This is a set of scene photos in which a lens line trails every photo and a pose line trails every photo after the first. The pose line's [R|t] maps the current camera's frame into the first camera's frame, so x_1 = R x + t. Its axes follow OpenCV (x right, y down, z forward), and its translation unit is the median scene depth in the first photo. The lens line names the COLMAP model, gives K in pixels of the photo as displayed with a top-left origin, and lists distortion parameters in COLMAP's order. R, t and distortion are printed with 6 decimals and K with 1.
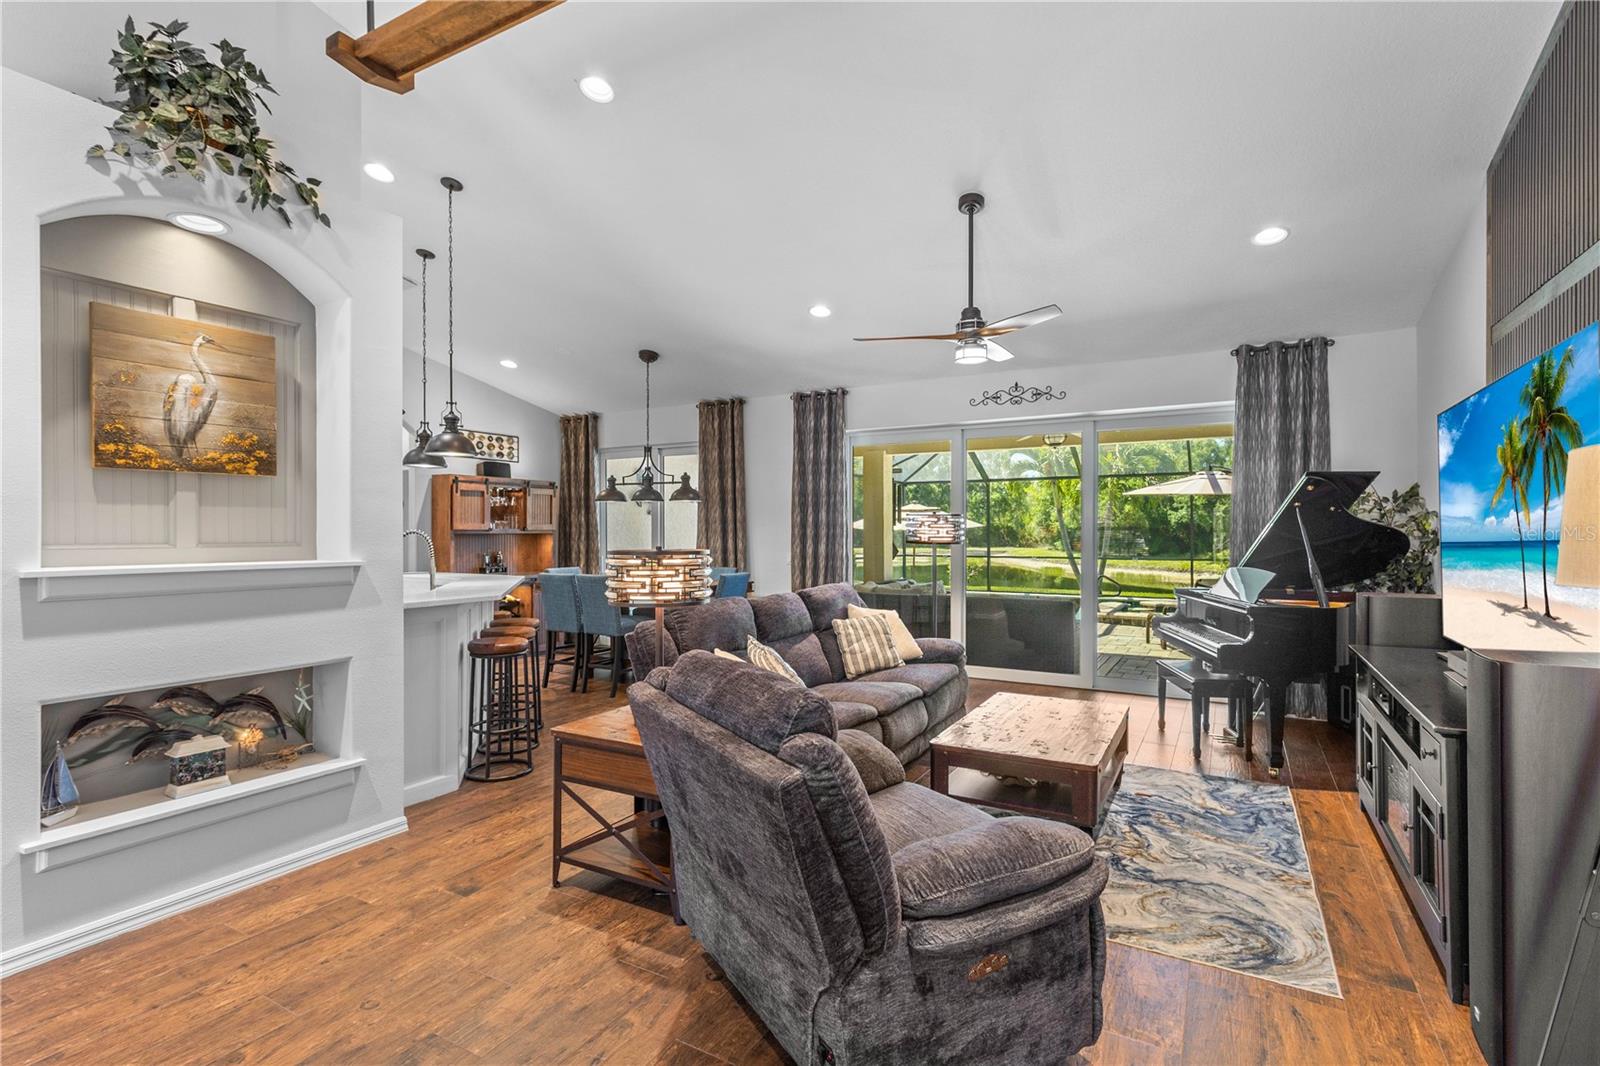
lens RADIAL K [[753.0, 0, 799.4], [0, 753.0, 531.1], [0, 0, 1]] dist [0.020602, -0.007013]
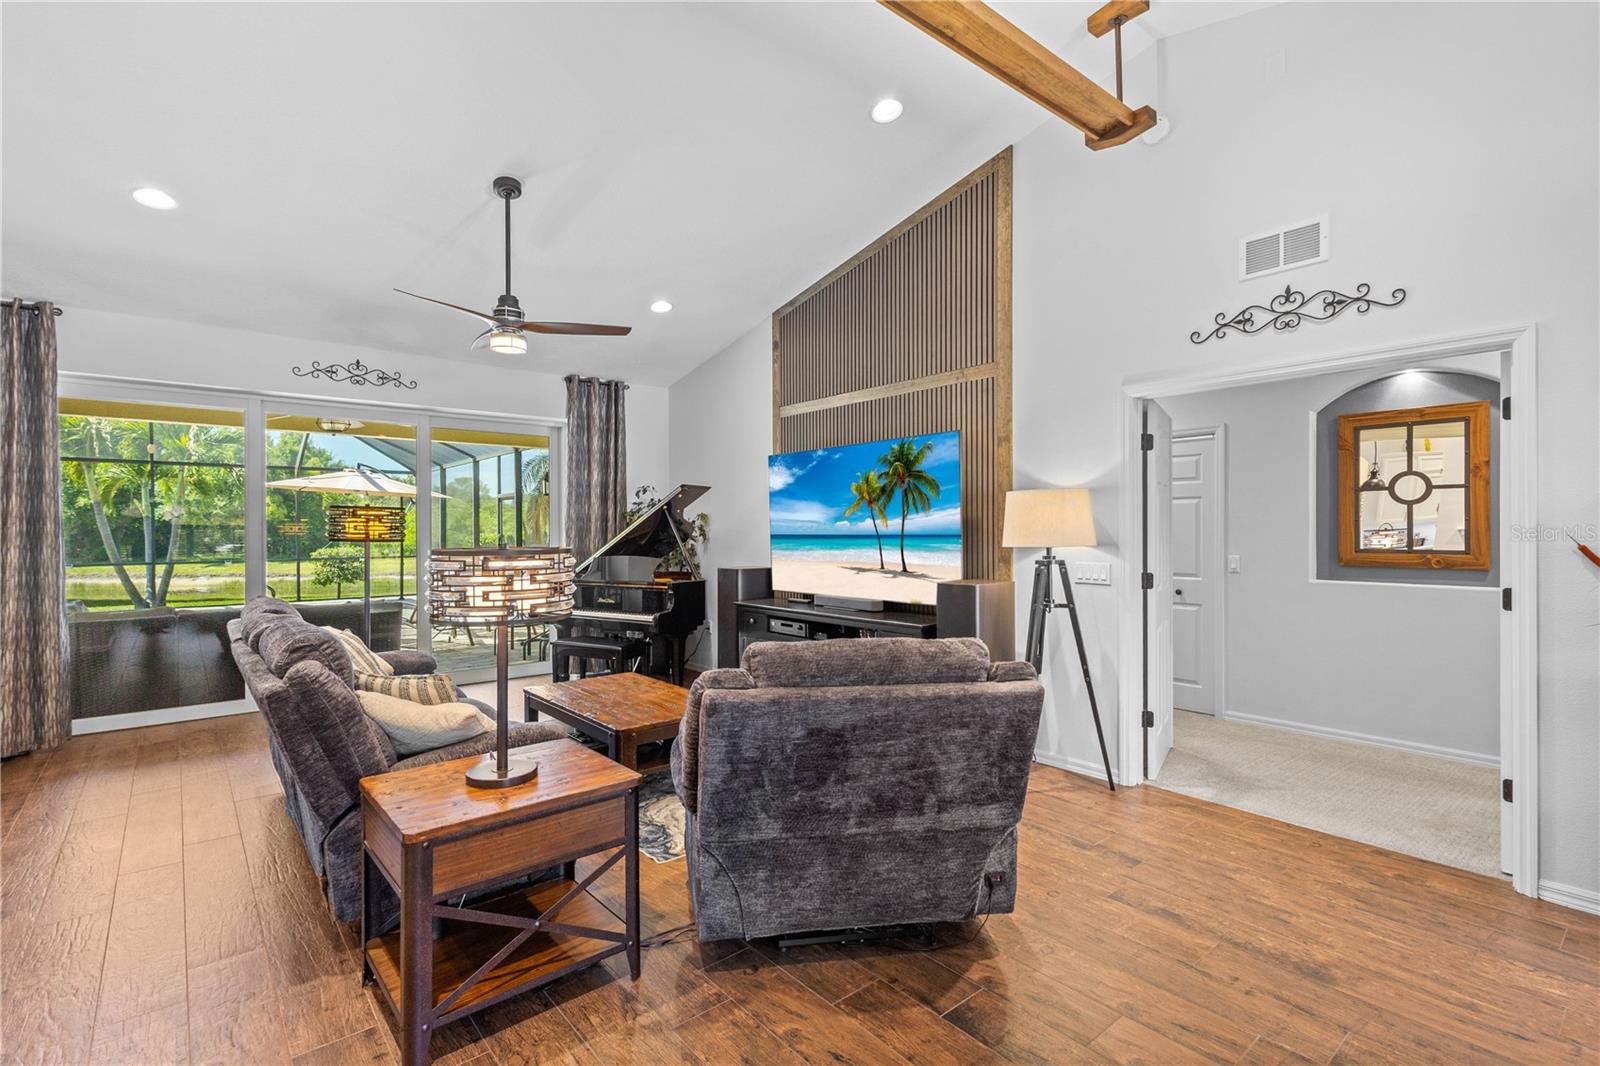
lens RADIAL K [[747.0, 0, 799.1], [0, 747.0, 526.0], [0, 0, 1]] dist [0.016899, -0.005454]
pose [[0.351279, 0.000407, 0.936271, -0.426169], [0.004199, 0.999989, -0.002010, 0.001811], [-0.936261, 0.004638, 0.351273, 0.250069]]
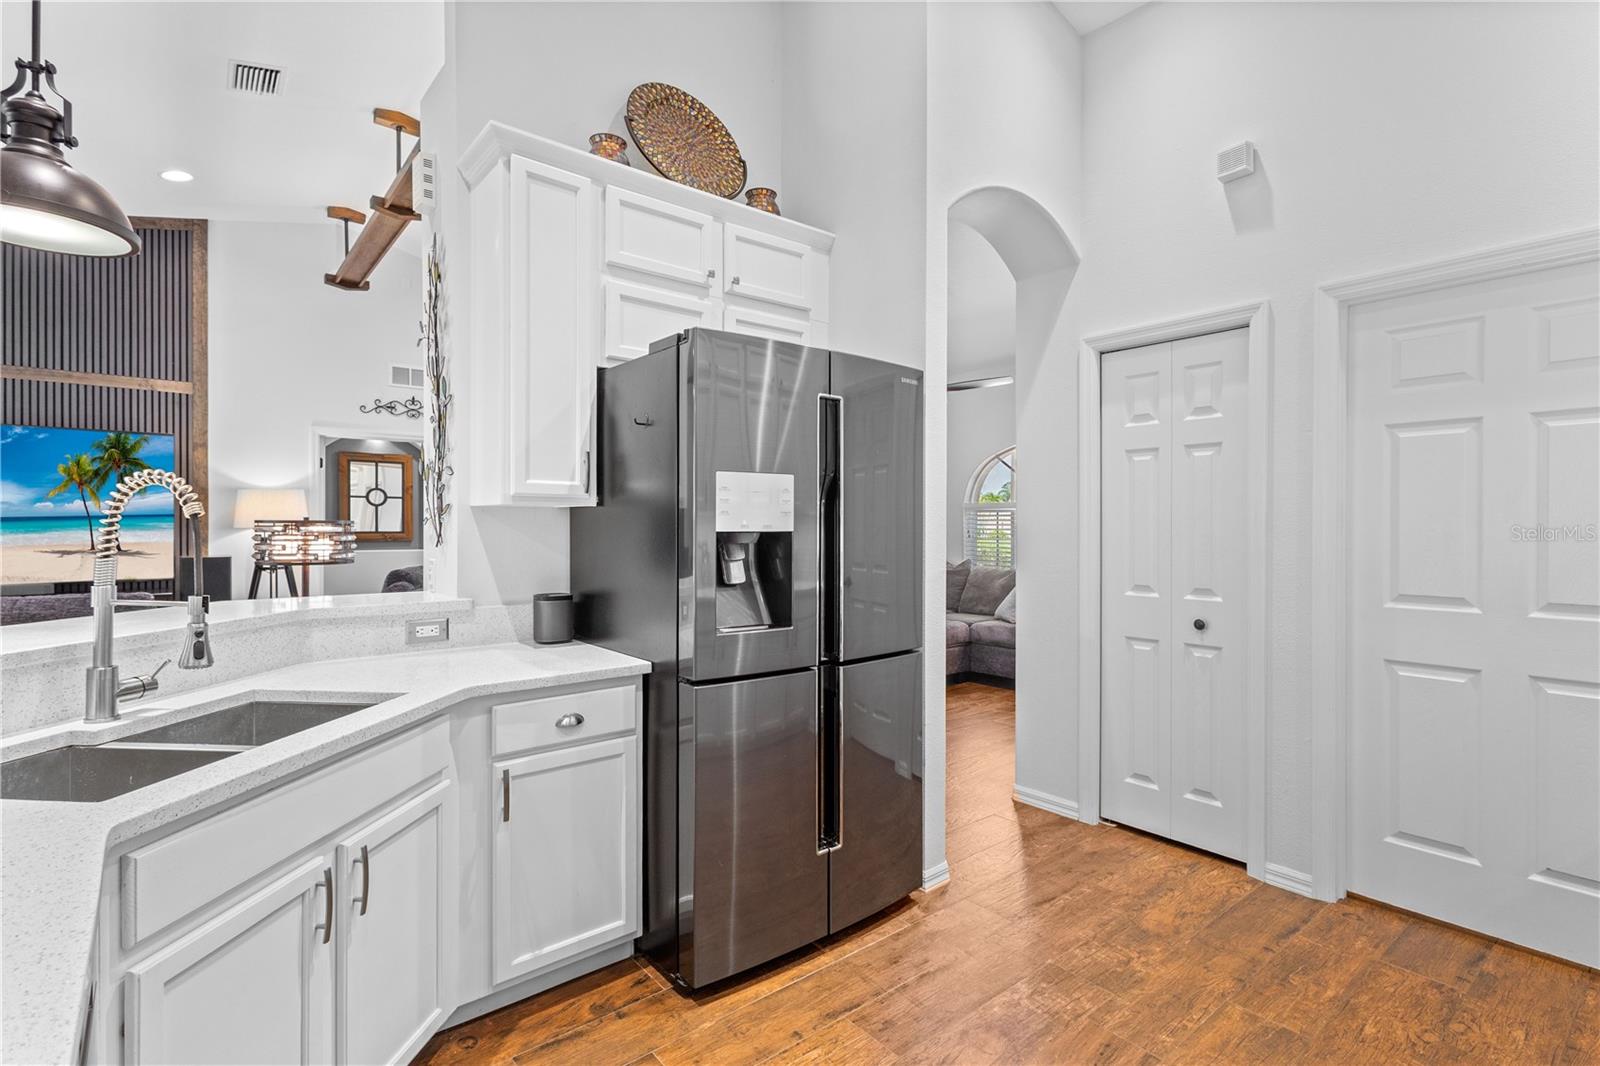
lens RADIAL K [[753.0, 0, 799.4], [0, 753.0, 531.1], [0, 0, 1]] dist [0.020602, -0.007013]
pose [[-0.932393, -0.004067, 0.361424, -0.747593], [-0.002238, 0.999982, 0.005479, 0.018696], [-0.361440, 0.004299, -0.932386, 1.012326]]
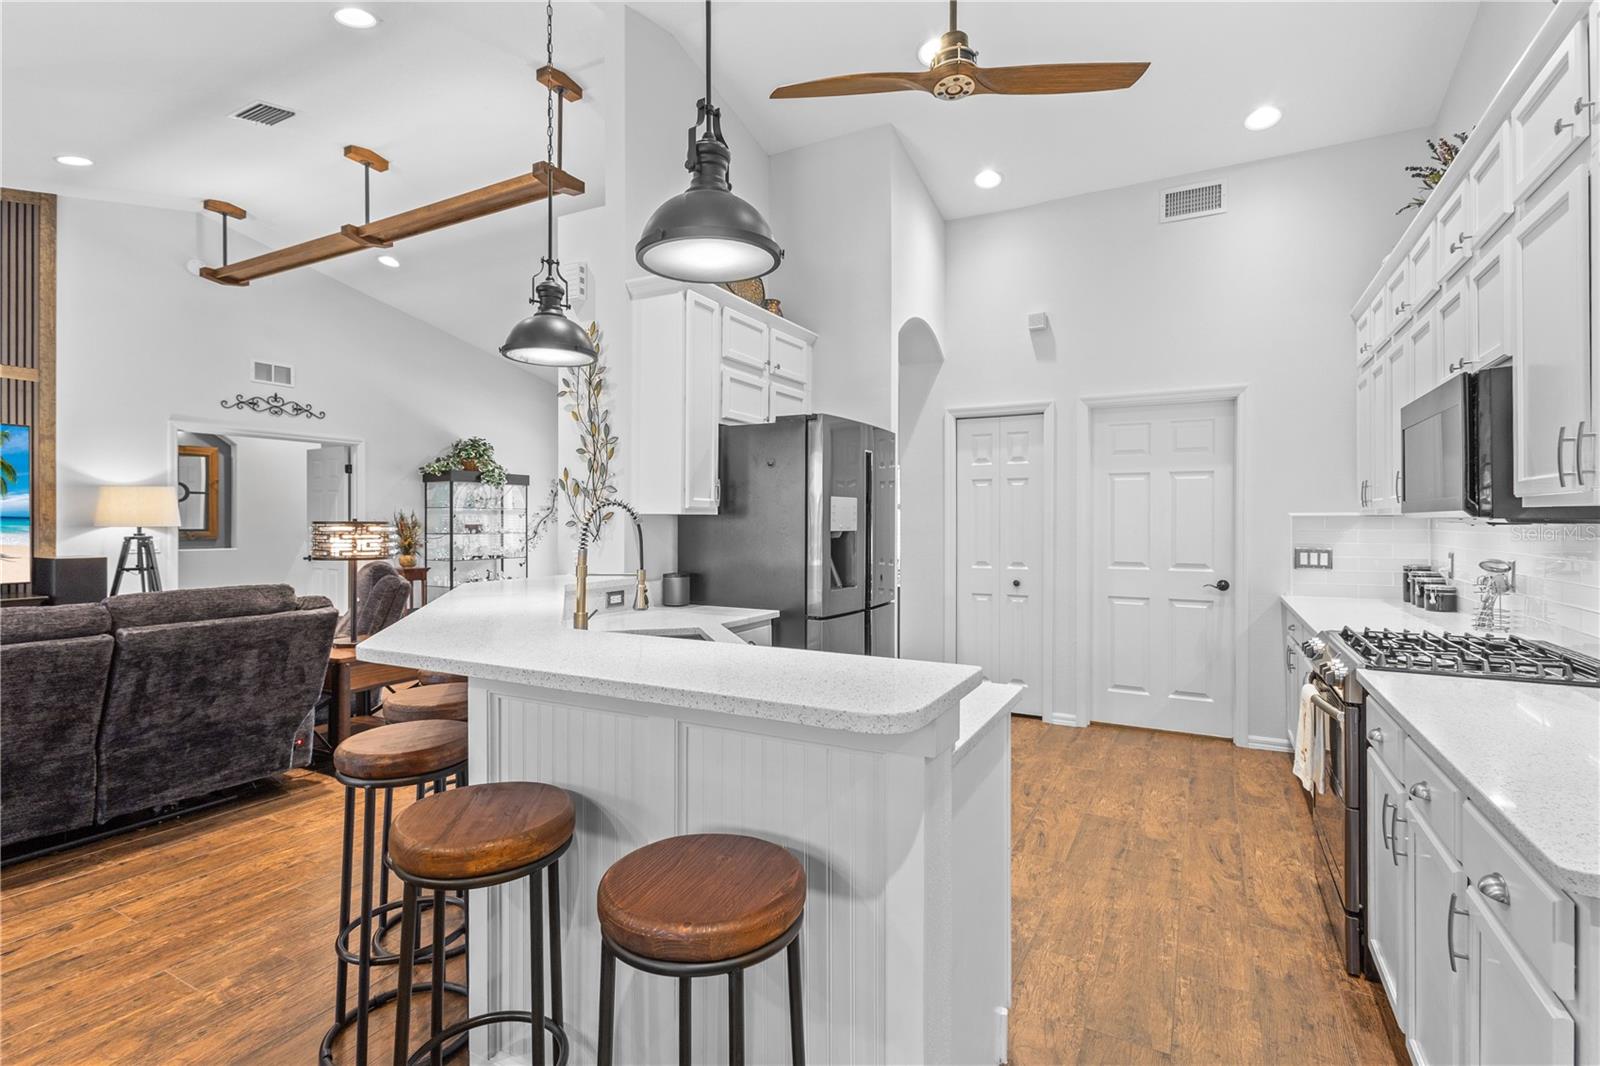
lens RADIAL K [[747.0, 0, 799.1], [0, 747.0, 526.0], [0, 0, 1]] dist [0.016899, -0.005454]
pose [[-0.999836, -0.002563, -0.017932, -0.538032], [-0.002645, 0.999986, 0.004576, 0.013918], [0.017920, 0.004623, -0.999829, 1.316361]]
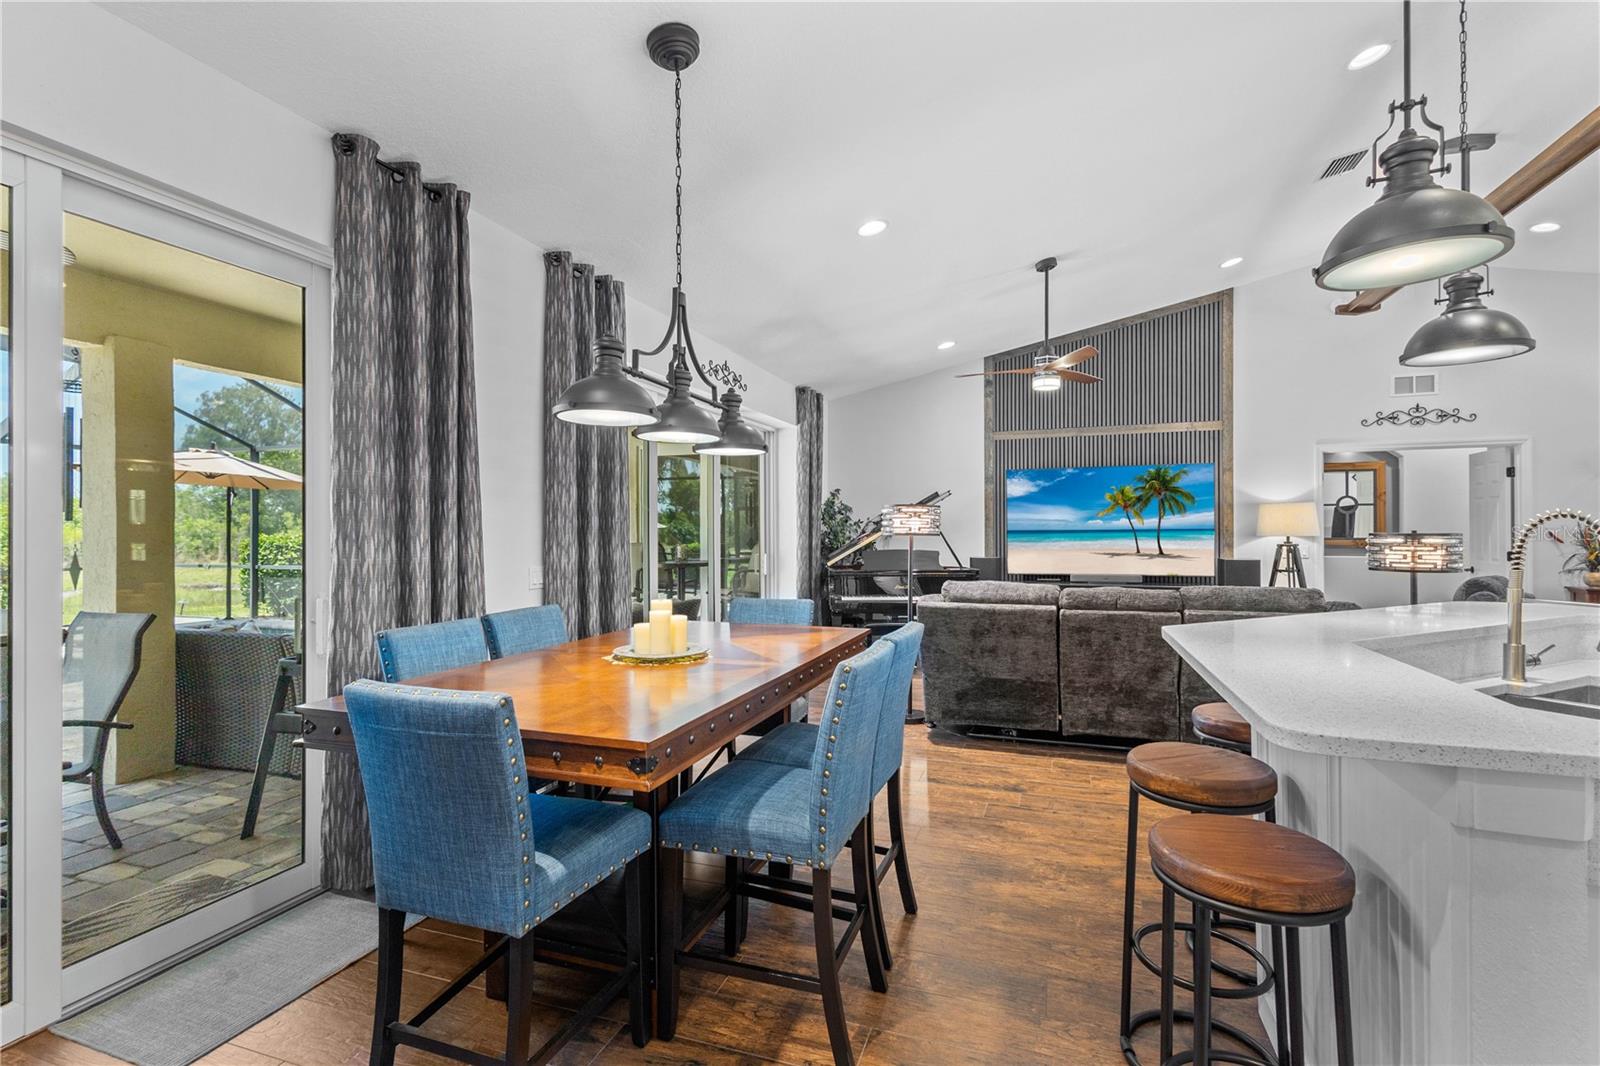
lens RADIAL K [[748.2, 0, 800.3], [0, 748.2, 530.4], [0, 0, 1]] dist [0.011996, -0.000309]
pose [[-0.178686, -0.001566, 0.983905, -0.739738], [0.002987, 0.999993, 0.002135, 0.007839], [-0.983902, 0.003320, -0.178680, 1.291617]]
